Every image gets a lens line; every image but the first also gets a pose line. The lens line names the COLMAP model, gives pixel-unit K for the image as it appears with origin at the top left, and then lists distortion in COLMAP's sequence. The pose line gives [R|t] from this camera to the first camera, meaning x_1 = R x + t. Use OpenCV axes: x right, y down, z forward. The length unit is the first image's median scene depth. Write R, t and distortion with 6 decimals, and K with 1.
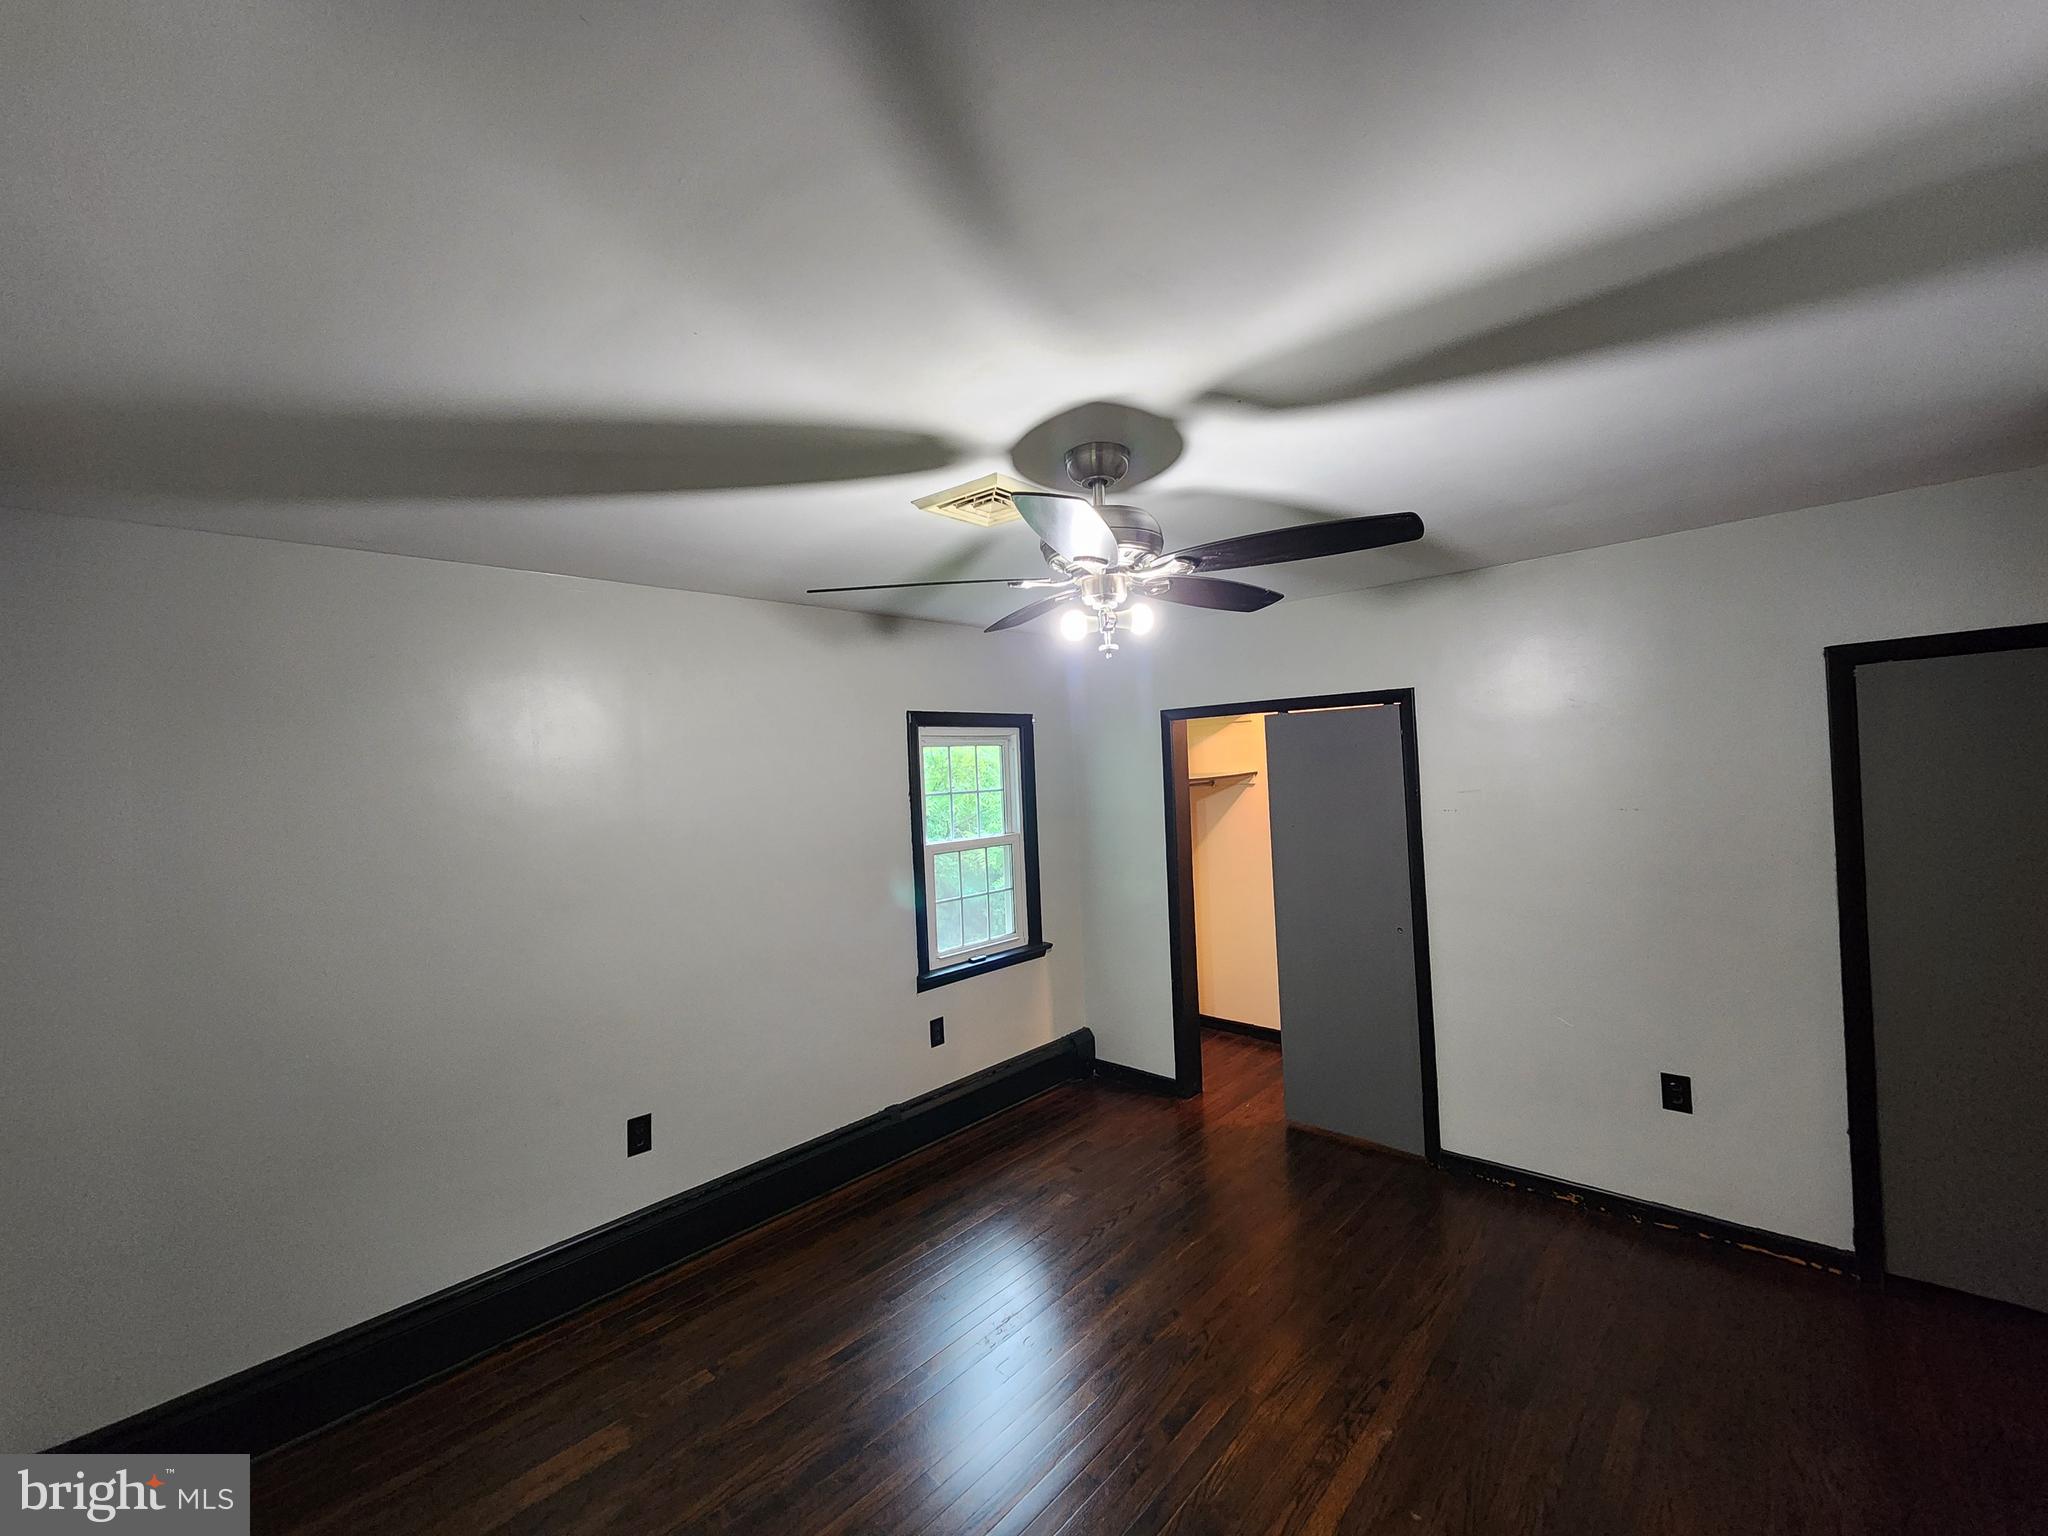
lens RADIAL K [[848.3, 0, 1024.0], [0, 848.3, 769.0], [0, 0, 1]] dist [0.005202, 0.001735]
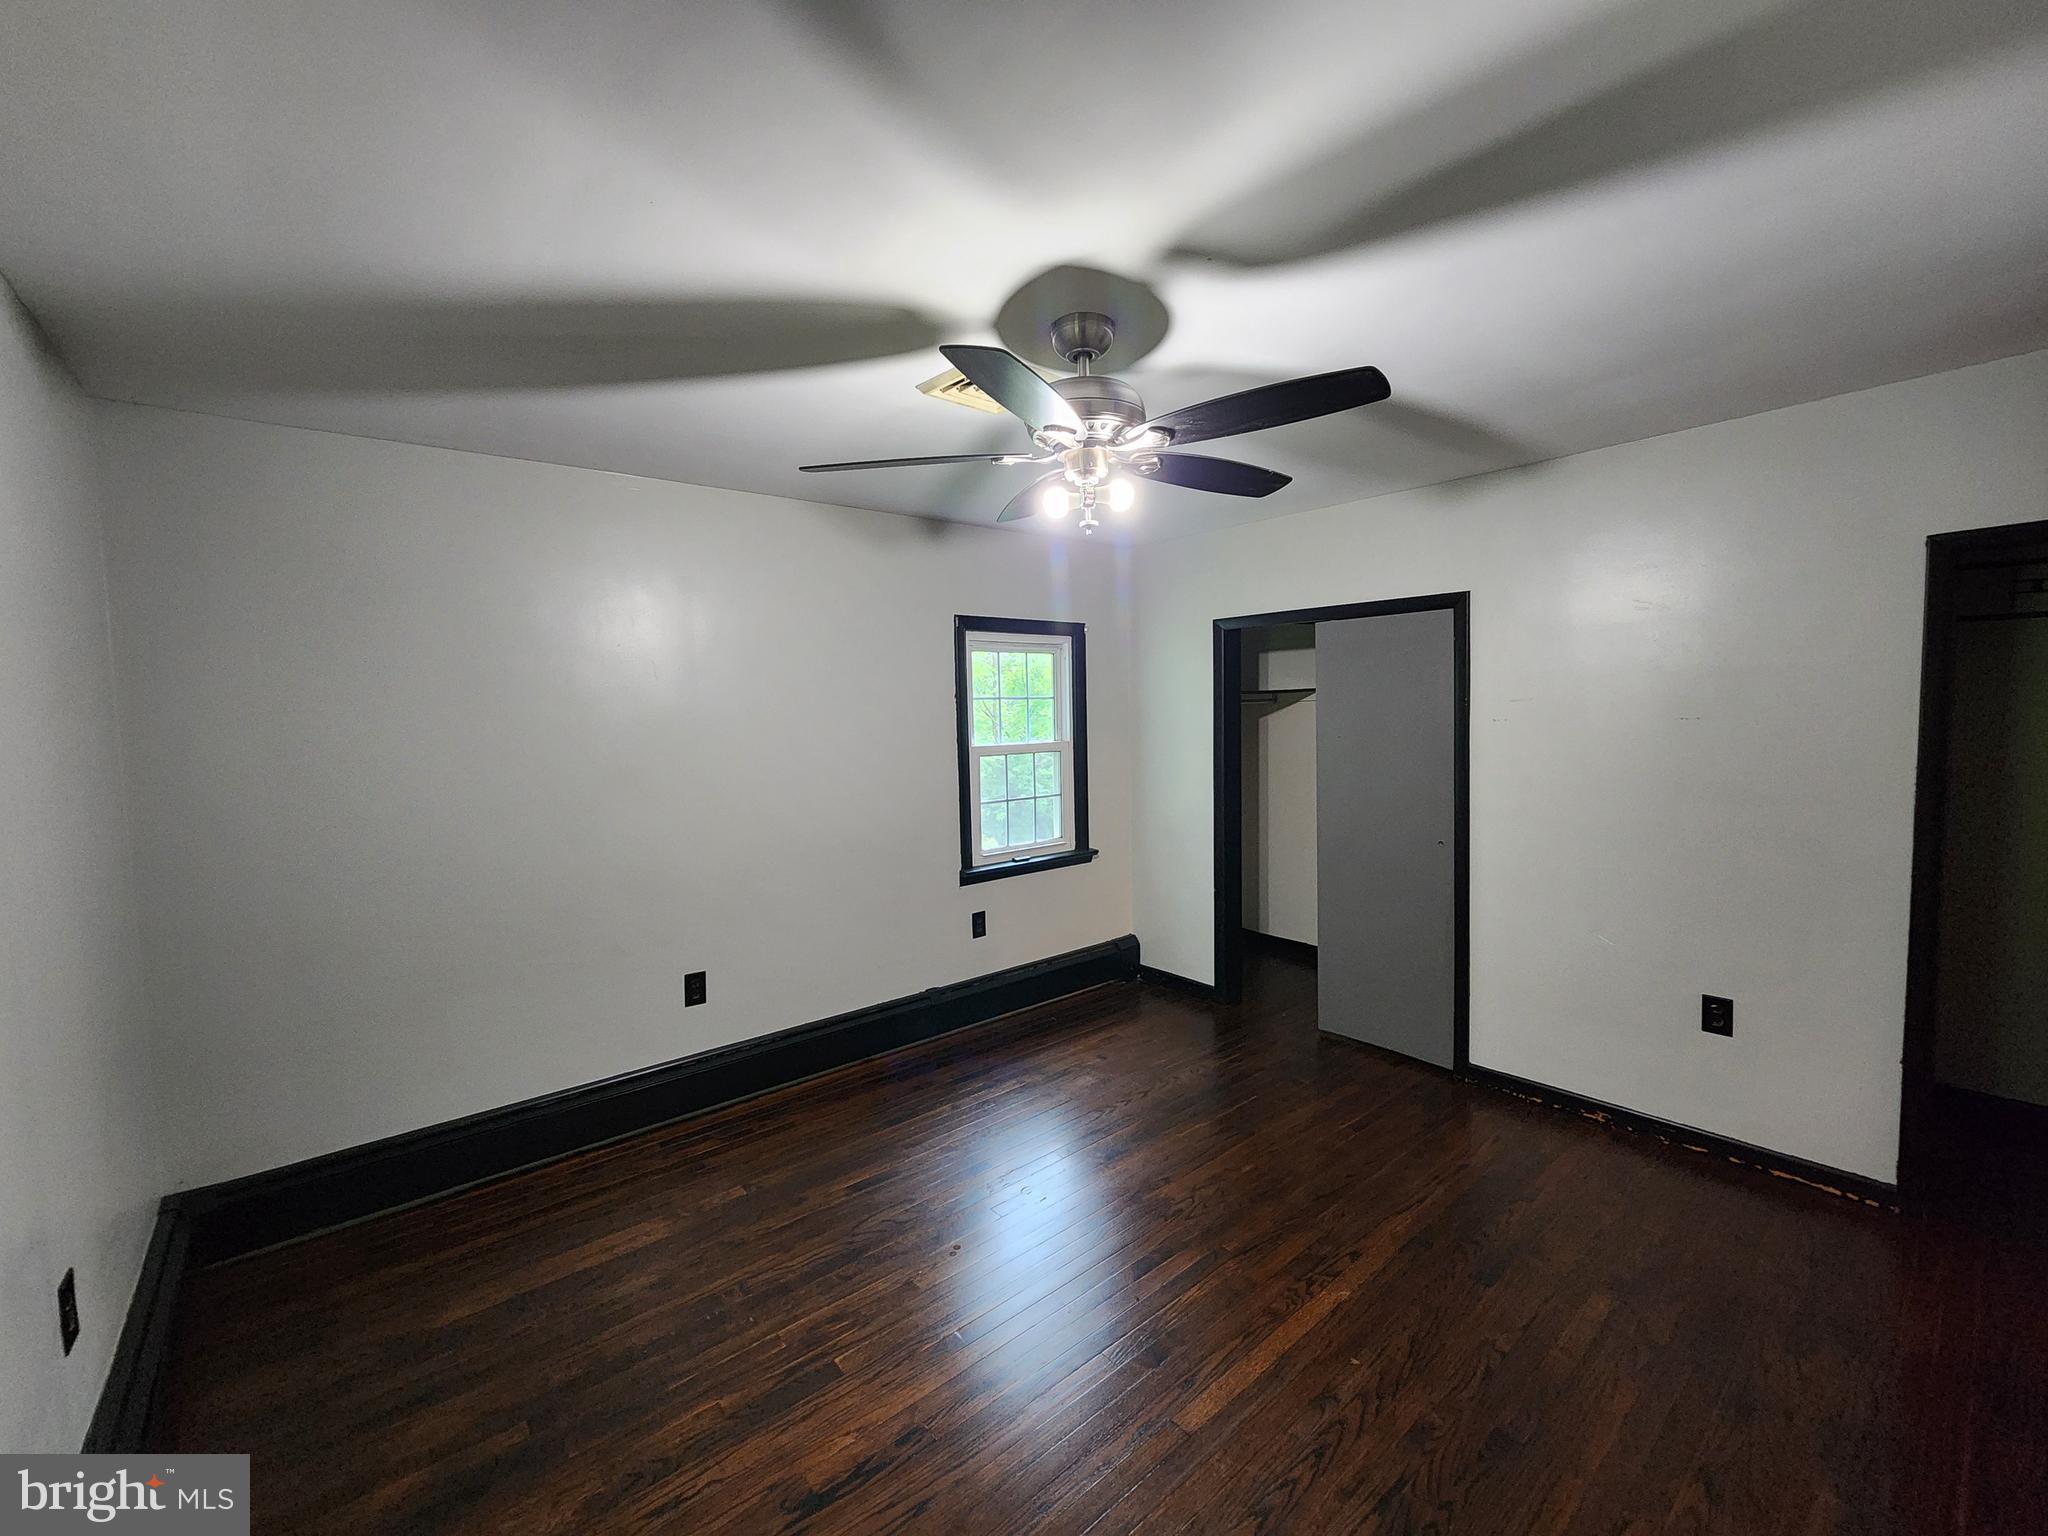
lens RADIAL K [[848.3, 0, 1029.0], [0, 848.3, 772.2], [0, 0, 1]] dist [0.005202, 0.001735]
pose [[0.991728, 0.031761, -0.124370, 0.117240], [-0.022160, 0.996720, 0.077834, 0.053925], [0.126434, -0.074434, 0.989178, -0.026327]]
